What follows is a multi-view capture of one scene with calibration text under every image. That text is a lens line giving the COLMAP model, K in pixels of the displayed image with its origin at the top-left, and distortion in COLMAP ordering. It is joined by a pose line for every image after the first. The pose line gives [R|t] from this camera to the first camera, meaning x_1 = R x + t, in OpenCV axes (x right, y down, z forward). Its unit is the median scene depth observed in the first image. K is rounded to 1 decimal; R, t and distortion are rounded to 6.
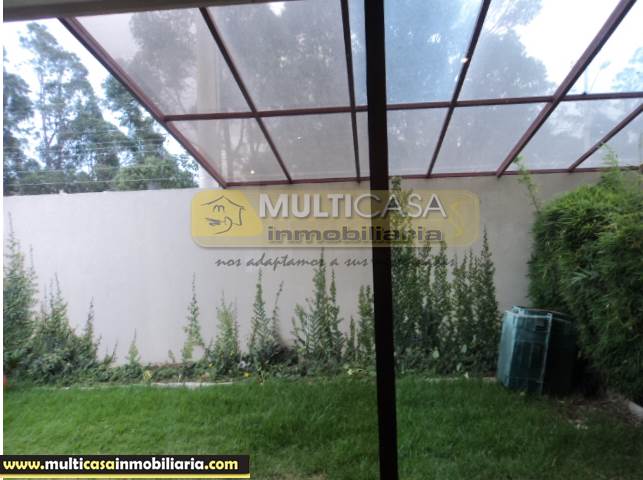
lens RADIAL K [[527.3, 0, 321.5], [0, 527.3, 240.0], [0, 0, 1]] dist [-0.015075, -0.006970]
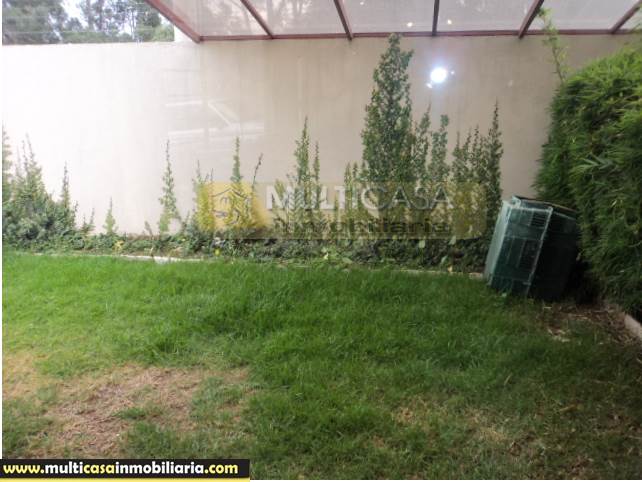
lens RADIAL K [[526.5, 0, 321.0], [0, 526.5, 241.0], [0, 0, 1]] dist [-0.015075, -0.006970]
pose [[0.994052, 0.062248, -0.089366, 0.120184], [-0.039576, 0.970926, 0.236086, 0.006844], [0.101464, -0.231145, 0.967614, 0.110471]]
